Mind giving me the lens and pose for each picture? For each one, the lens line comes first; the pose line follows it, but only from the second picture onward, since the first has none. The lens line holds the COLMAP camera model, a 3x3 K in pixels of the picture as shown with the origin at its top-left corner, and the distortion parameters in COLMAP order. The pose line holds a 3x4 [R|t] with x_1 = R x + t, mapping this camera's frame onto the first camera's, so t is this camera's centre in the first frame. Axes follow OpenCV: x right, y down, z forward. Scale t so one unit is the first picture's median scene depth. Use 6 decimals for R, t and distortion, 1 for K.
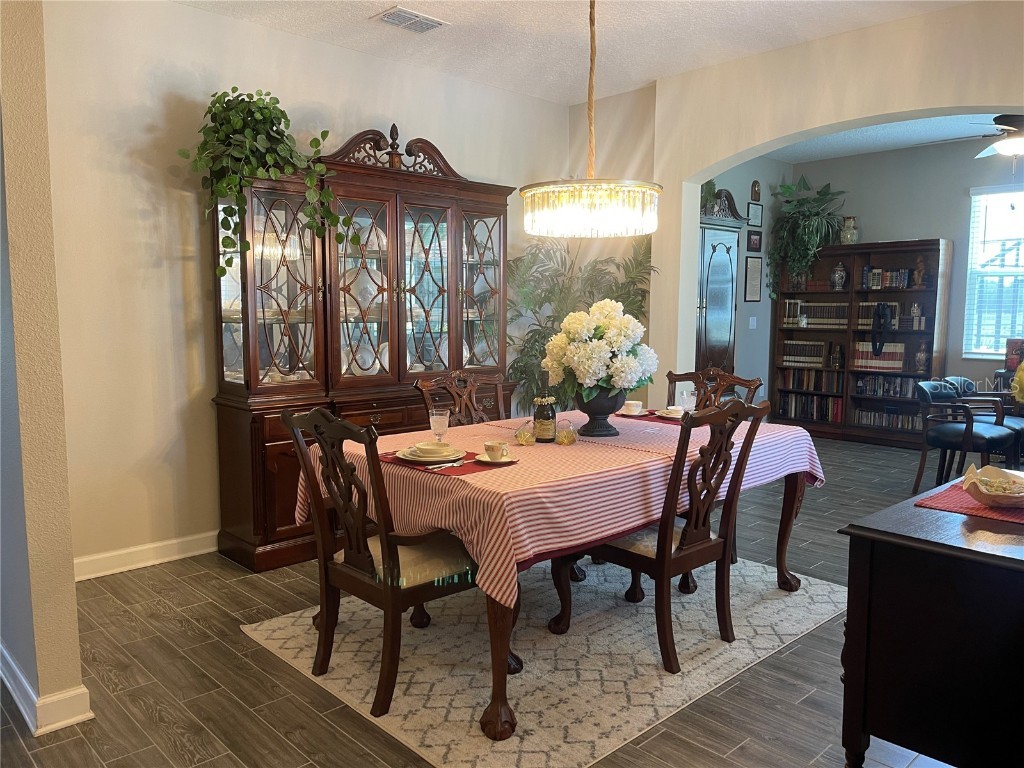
lens RADIAL K [[773.3, 0, 510.0], [0, 773.3, 383.9], [0, 0, 1]] dist [0.070073, -0.087901]
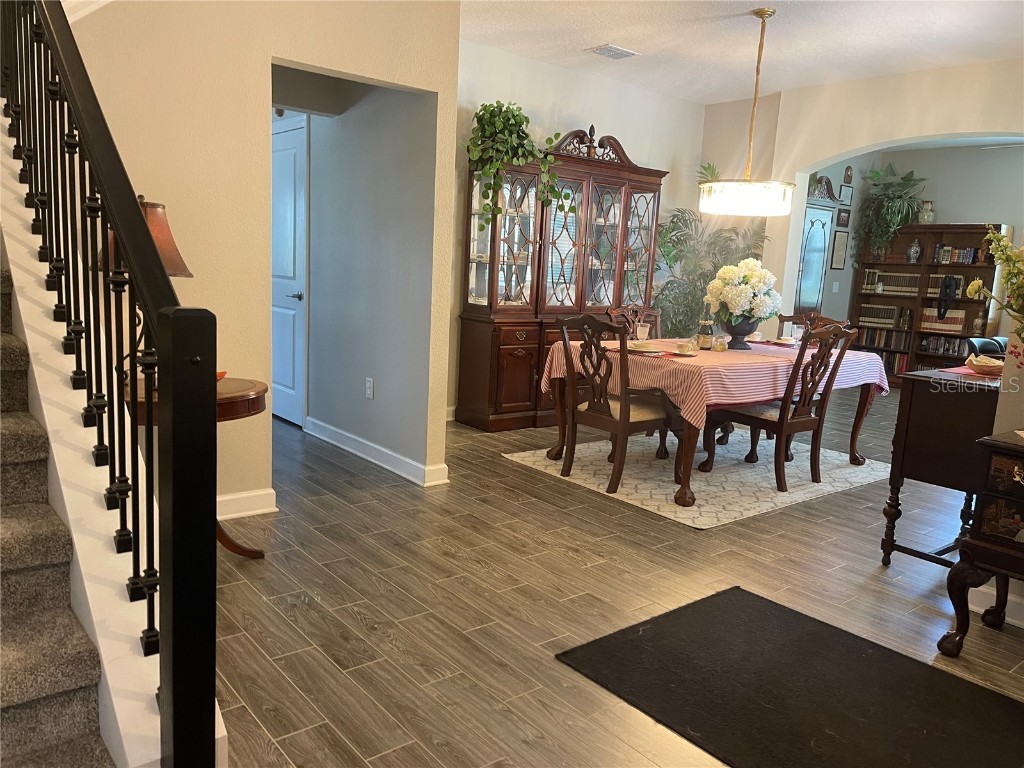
lens RADIAL K [[773.3, 0, 515.3], [0, 773.3, 388.5], [0, 0, 1]] dist [0.070073, -0.087901]
pose [[0.996165, 0.061697, -0.062035, -0.189382], [-0.058002, 0.996530, 0.059697, 0.067534], [0.065503, -0.055870, 0.996287, -0.467223]]
